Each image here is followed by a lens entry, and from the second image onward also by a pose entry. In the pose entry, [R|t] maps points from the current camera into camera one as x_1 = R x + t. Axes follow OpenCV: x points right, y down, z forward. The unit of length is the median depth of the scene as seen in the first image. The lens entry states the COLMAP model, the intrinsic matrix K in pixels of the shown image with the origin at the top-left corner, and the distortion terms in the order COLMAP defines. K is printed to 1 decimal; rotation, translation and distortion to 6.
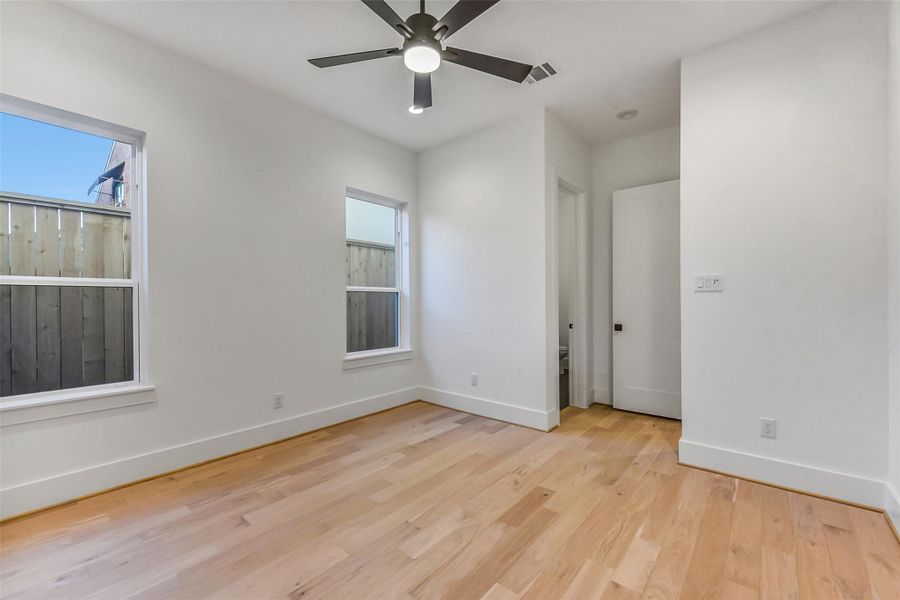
lens RADIAL K [[353.1, 0, 447.5], [0, 353.1, 300.8], [0, 0, 1]] dist [0.001889, -0.000036]
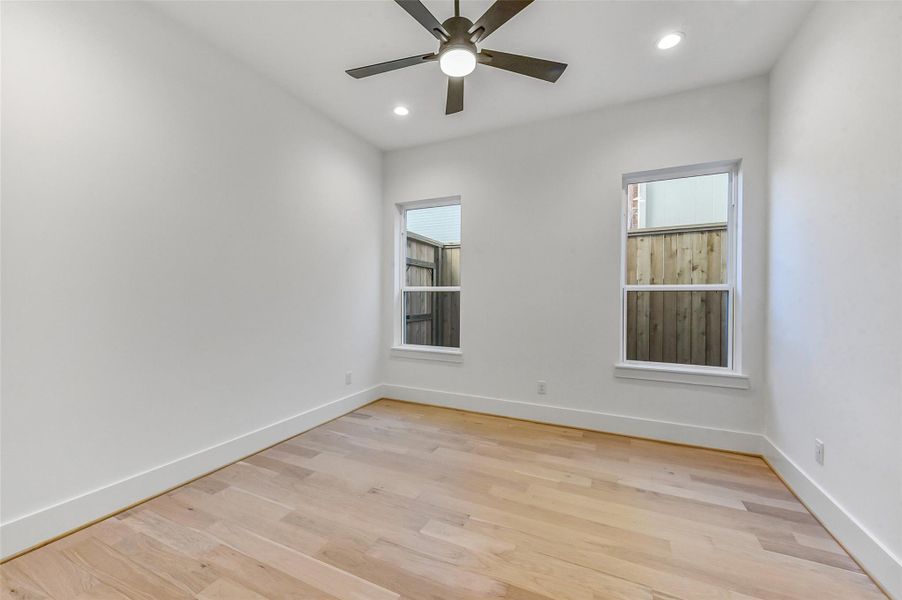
lens RADIAL K [[337.5, 0, 451.0], [0, 337.5, 300.0], [0, 0, 1]] dist [0.001358, -0.000022]
pose [[0.311015, 0.008121, -0.950370, 0.504405], [-0.011908, 0.999918, 0.004648, -0.002476], [0.950330, 0.009871, 0.311086, 0.406560]]
